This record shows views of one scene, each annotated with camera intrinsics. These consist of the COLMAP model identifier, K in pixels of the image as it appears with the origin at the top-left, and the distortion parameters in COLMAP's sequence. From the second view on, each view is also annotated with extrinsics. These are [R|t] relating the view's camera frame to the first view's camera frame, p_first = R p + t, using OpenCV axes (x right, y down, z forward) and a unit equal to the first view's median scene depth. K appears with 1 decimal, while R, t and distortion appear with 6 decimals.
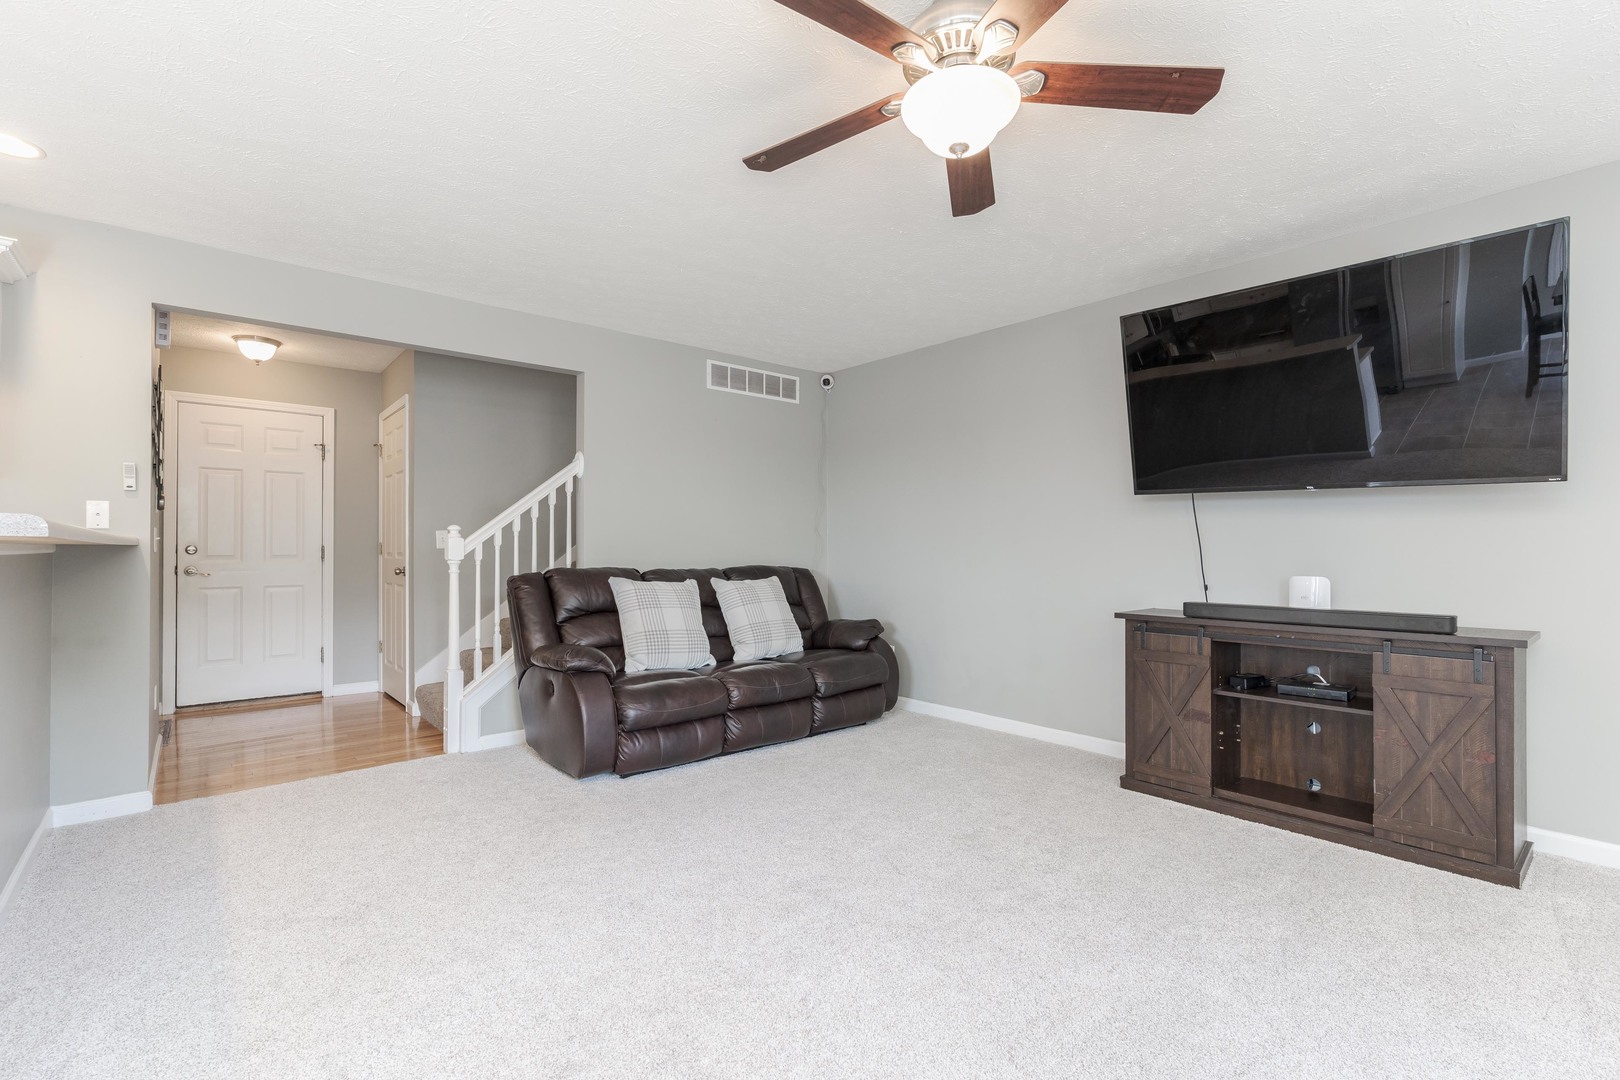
lens RADIAL K [[734.4, 0, 810.0], [0, 734.4, 540.0], [0, 0, 1]] dist [-0.002115, -0.000331]
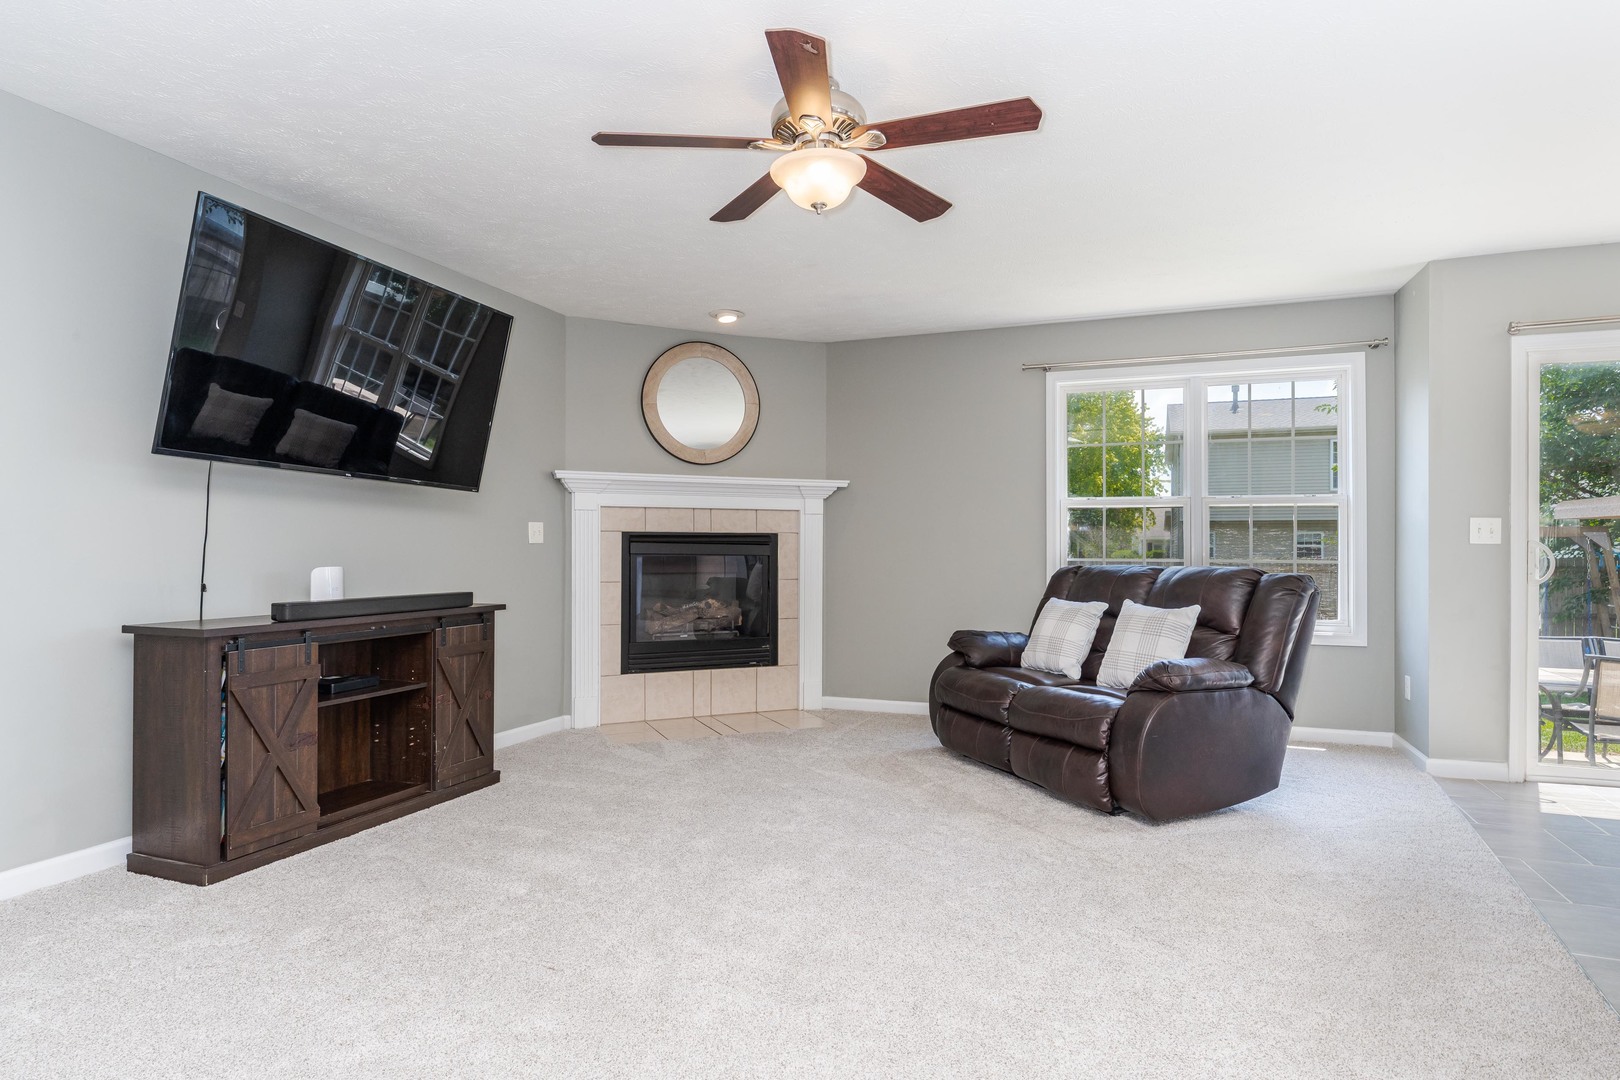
lens RADIAL K [[903.3, 0, 810.0], [0, 903.3, 540.0], [0, 0, 1]] dist [-0.002171, -0.000455]
pose [[-0.463303, 0.001673, 0.886199, -0.664308], [-0.014344, 0.999853, -0.009387, 0.018535], [-0.886084, -0.017061, -0.463210, 1.025344]]
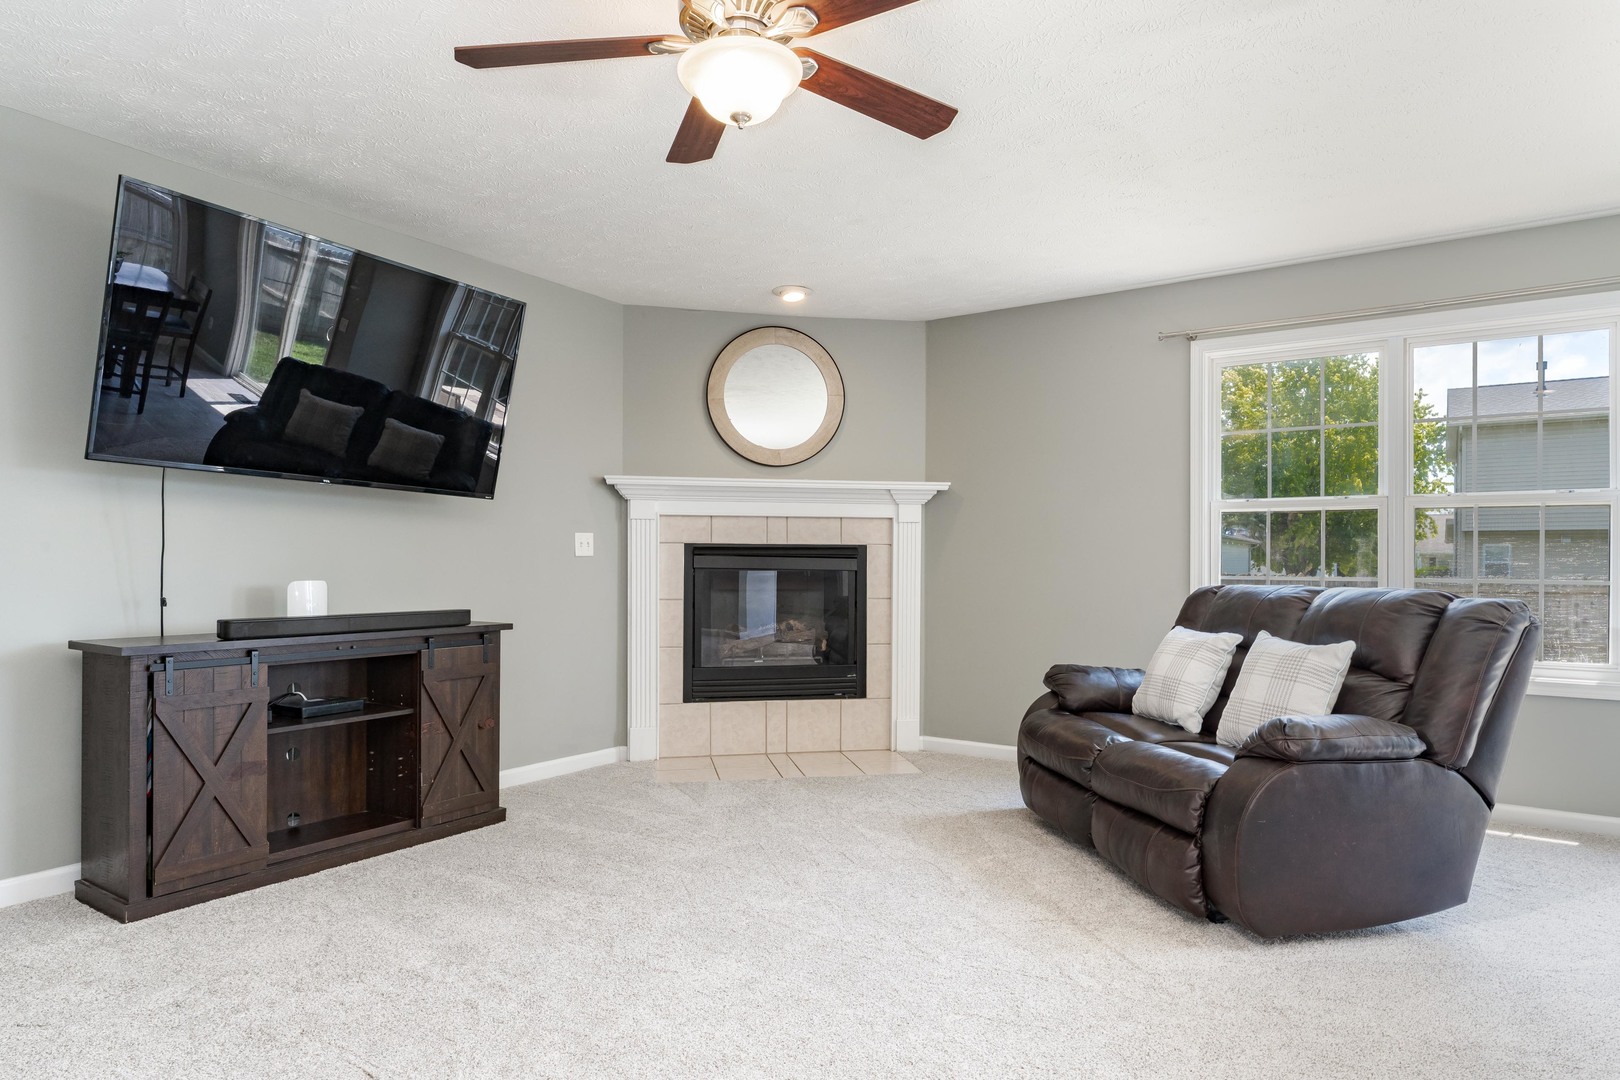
lens RADIAL K [[956.8, 0, 804.8], [0, 956.8, 561.0], [0, 0, 1]] dist [0.000518, 0.000459]
pose [[-0.252092, -0.005333, 0.967689, -0.598510], [-0.016304, 0.999866, 0.001263, 0.016178], [-0.967566, -0.015459, -0.252145, 0.739557]]
